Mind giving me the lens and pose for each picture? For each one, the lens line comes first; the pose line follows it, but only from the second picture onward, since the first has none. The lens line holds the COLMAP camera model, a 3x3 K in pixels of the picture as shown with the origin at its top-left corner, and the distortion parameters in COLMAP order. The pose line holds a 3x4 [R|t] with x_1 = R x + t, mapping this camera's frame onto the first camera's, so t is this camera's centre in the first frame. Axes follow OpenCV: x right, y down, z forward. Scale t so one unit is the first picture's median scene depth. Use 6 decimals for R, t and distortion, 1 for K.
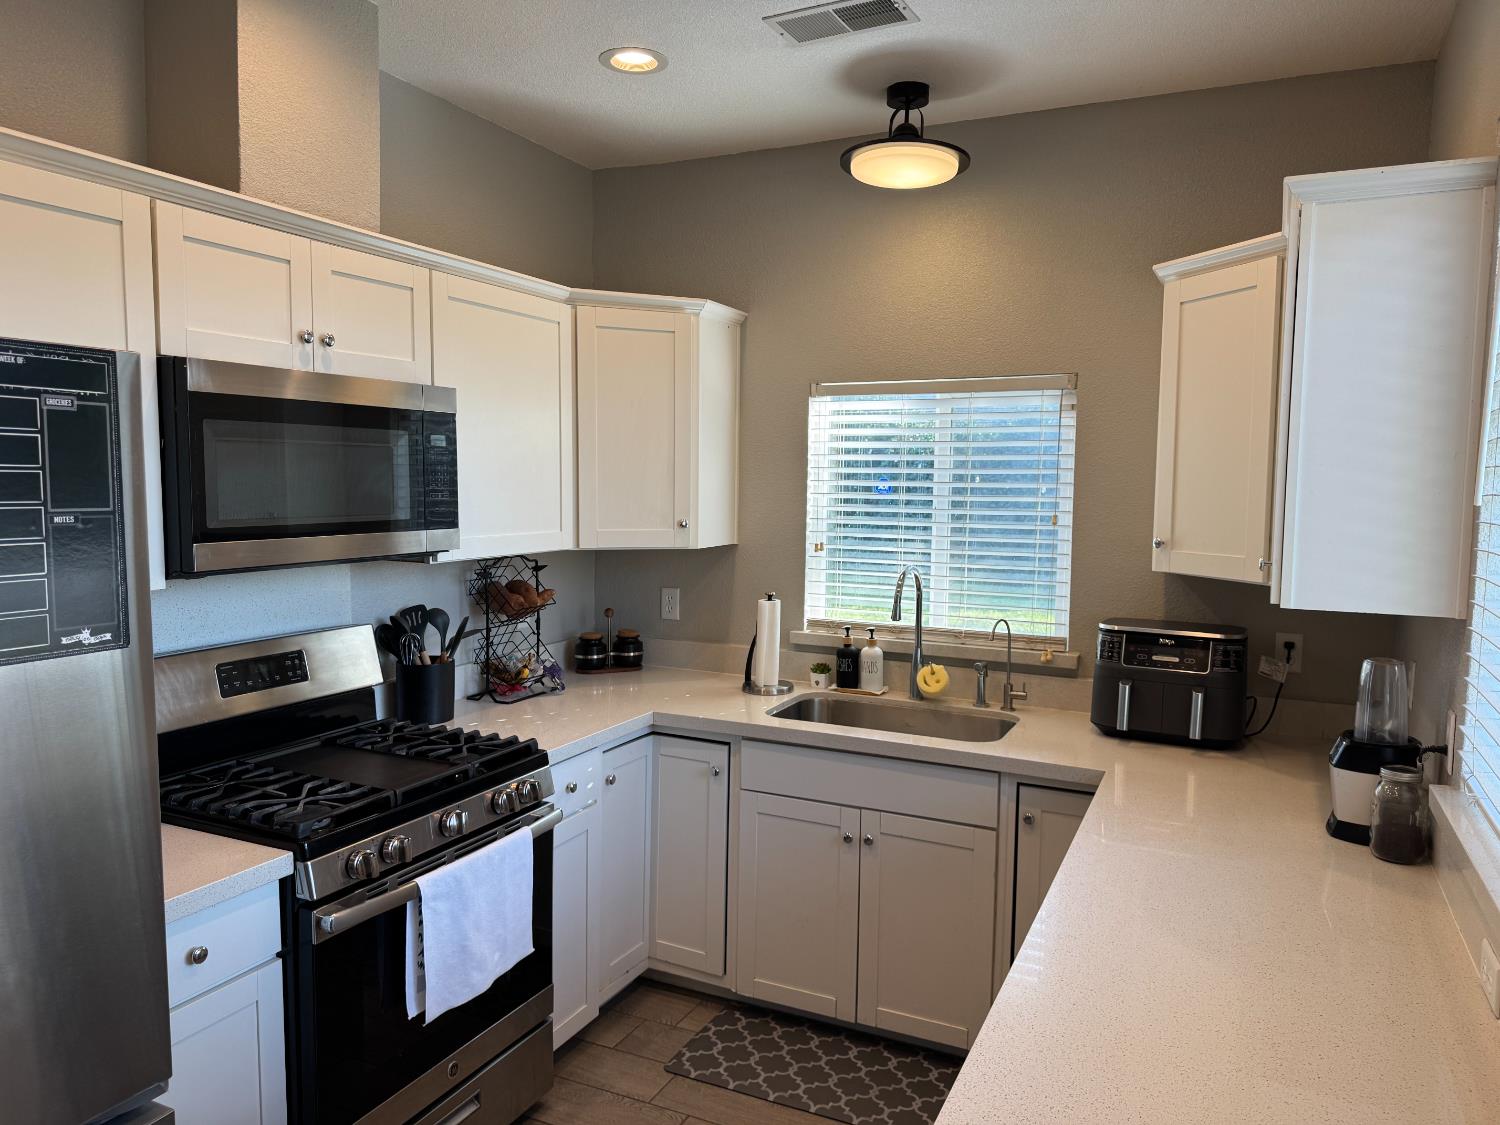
lens RADIAL K [[1052.4, 0, 745.6], [0, 1052.4, 566.0], [0, 0, 1]] dist [0.051507, -0.061780]
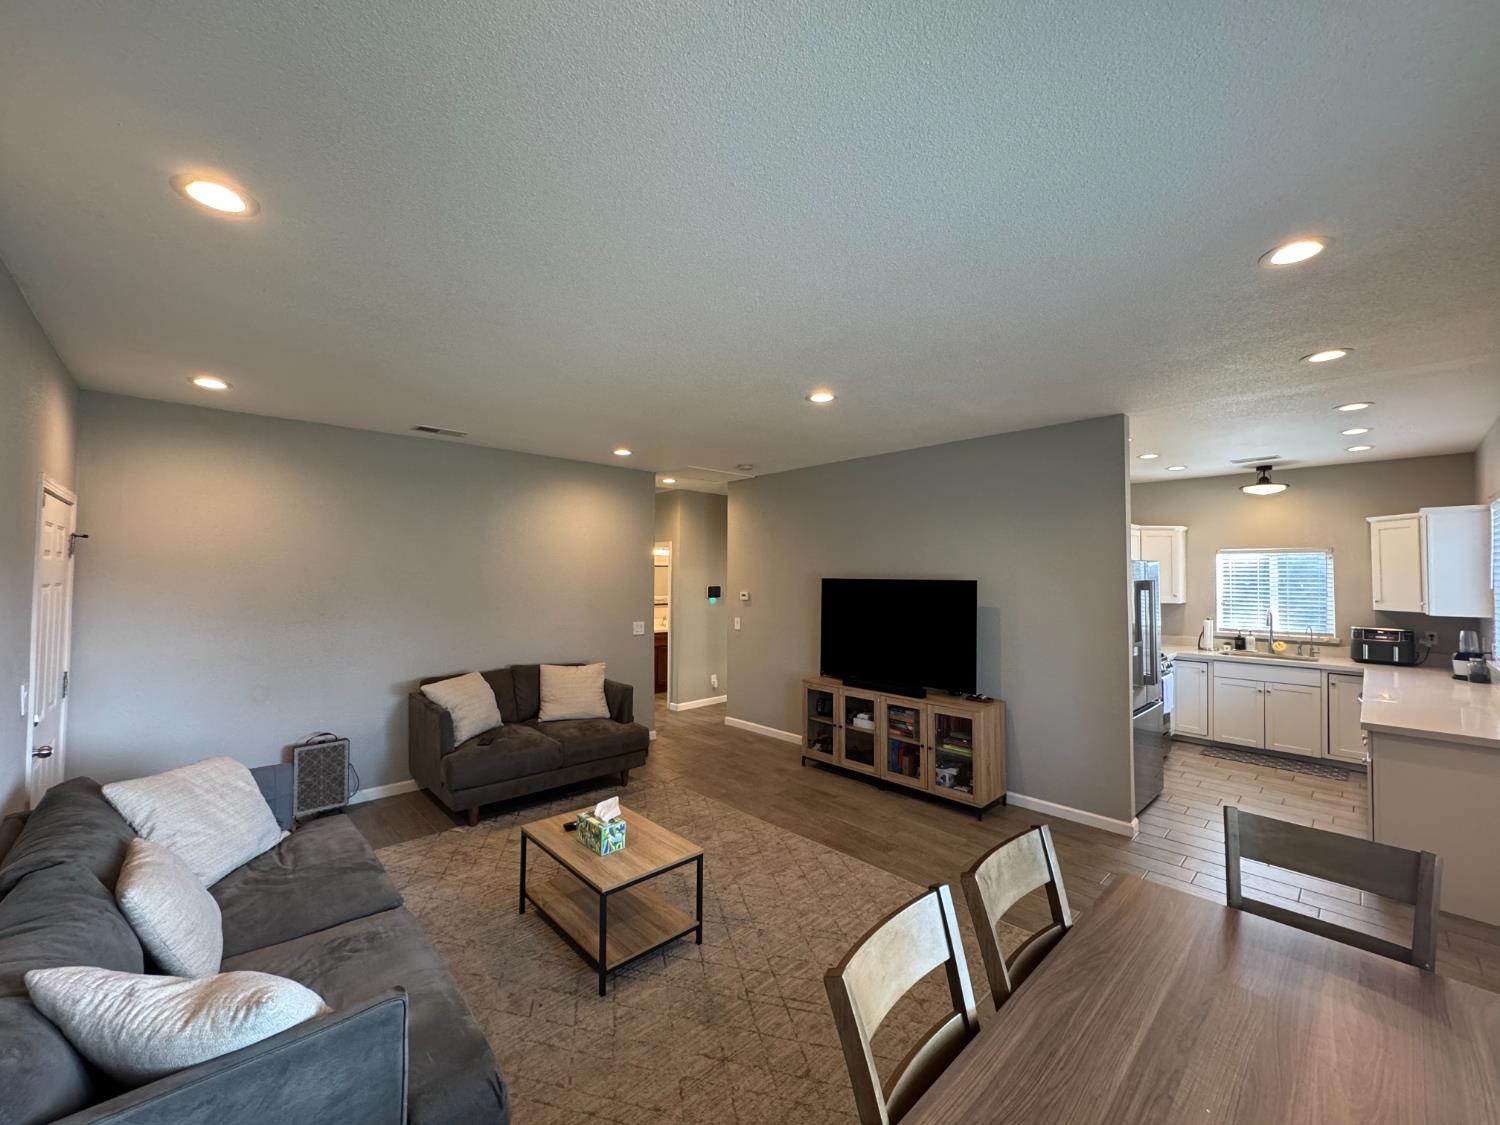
lens RADIAL K [[599.8, 0, 751.5], [0, 599.8, 560.9], [0, 0, 1]] dist [-0.005986, 0.001599]
pose [[0.936821, -0.013866, -0.349533, -0.728397], [-0.026574, 0.993506, -0.110634, 0.104777], [0.348797, 0.112933, 0.930369, -1.323334]]
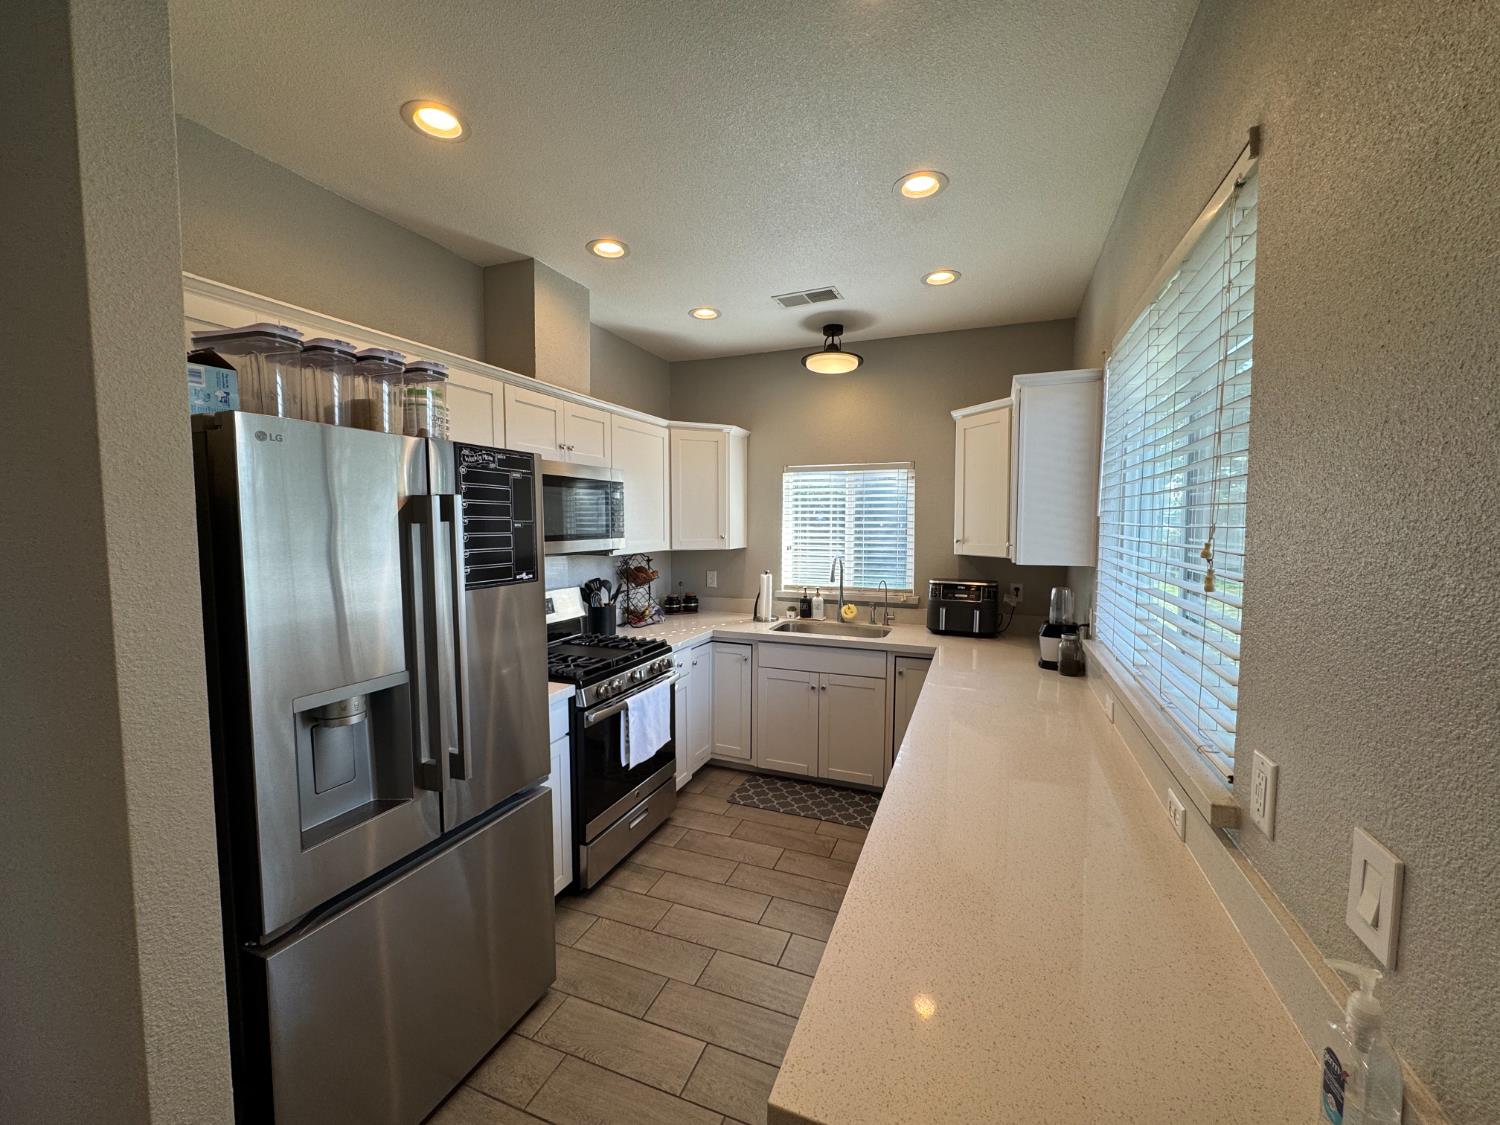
lens RADIAL K [[599.8, 0, 743.5], [0, 599.8, 557.9], [0, 0, 1]] dist [-0.005986, 0.001599]
pose [[0.997929, -0.014757, 0.062616, -0.108437], [0.016269, 0.999587, -0.023708, 0.032065], [-0.062240, 0.024678, 0.997756, -0.162938]]
